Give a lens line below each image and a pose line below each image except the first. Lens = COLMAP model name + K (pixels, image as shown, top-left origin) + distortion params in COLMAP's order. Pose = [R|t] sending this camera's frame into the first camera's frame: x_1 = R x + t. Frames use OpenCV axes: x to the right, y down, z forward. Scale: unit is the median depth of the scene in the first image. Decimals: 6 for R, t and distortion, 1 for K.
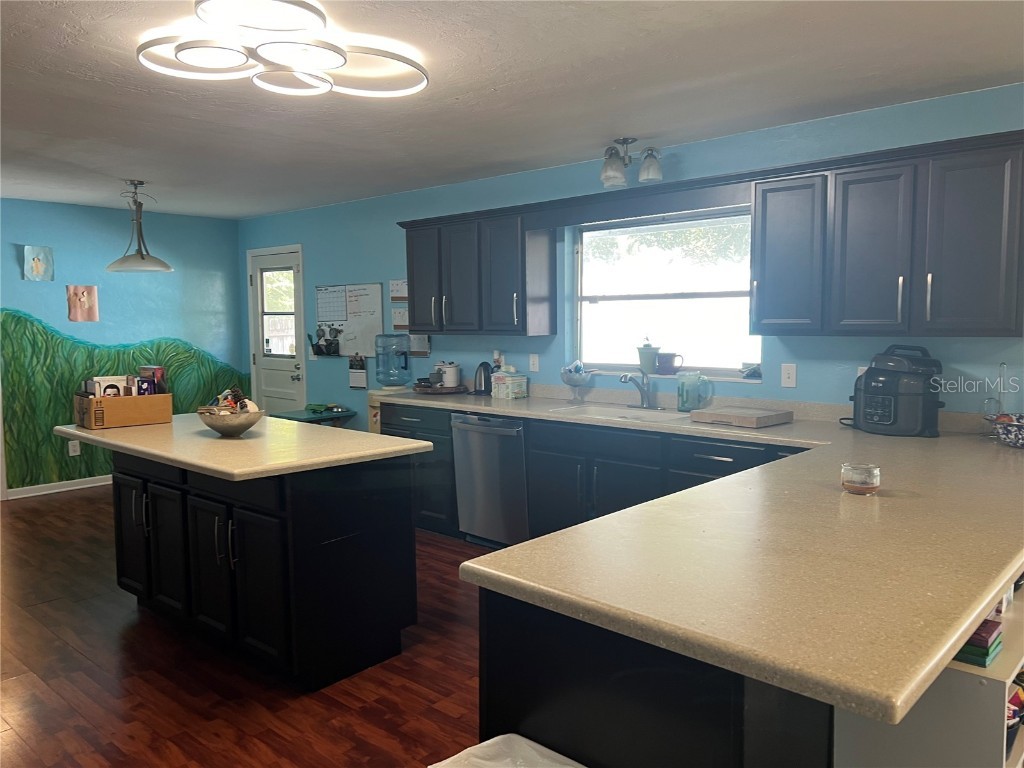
lens RADIAL K [[777.1, 0, 515.0], [0, 777.1, 387.8], [0, 0, 1]] dist [0.020065, -0.005228]
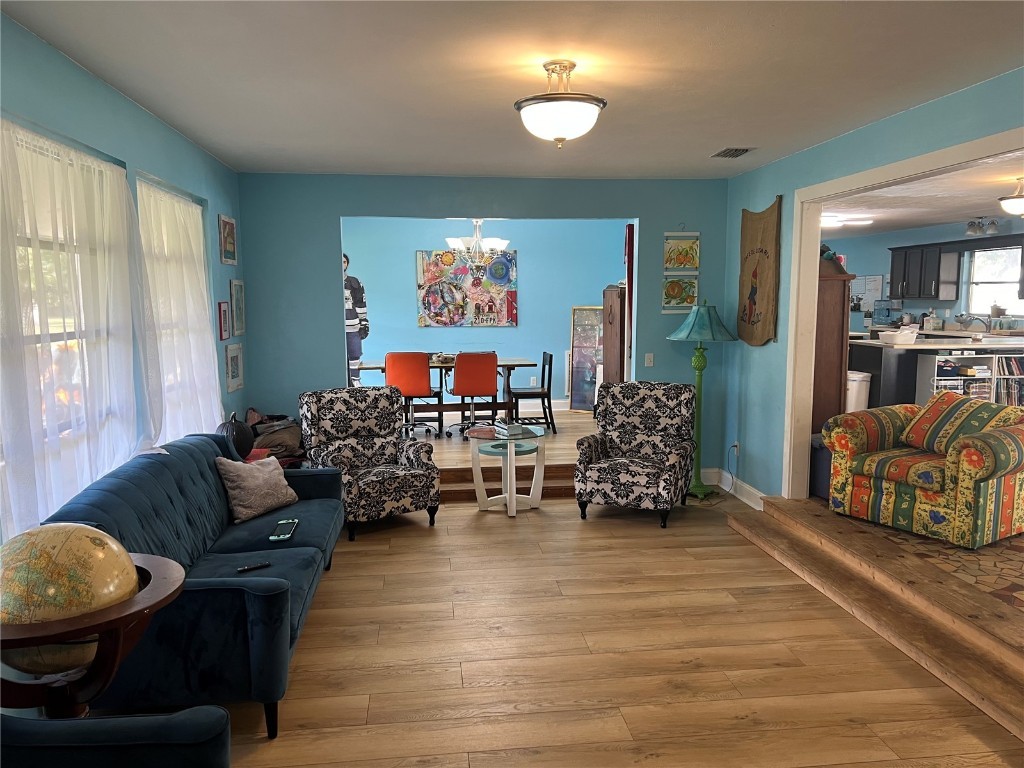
lens RADIAL K [[777.1, 0, 509.7], [0, 777.1, 388.5], [0, 0, 1]] dist [0.020065, -0.005228]
pose [[0.761054, 0.085390, -0.643044, 0.511409], [-0.064443, 0.996347, 0.056036, 0.132292], [0.645479, -0.001207, 0.763777, -1.429417]]
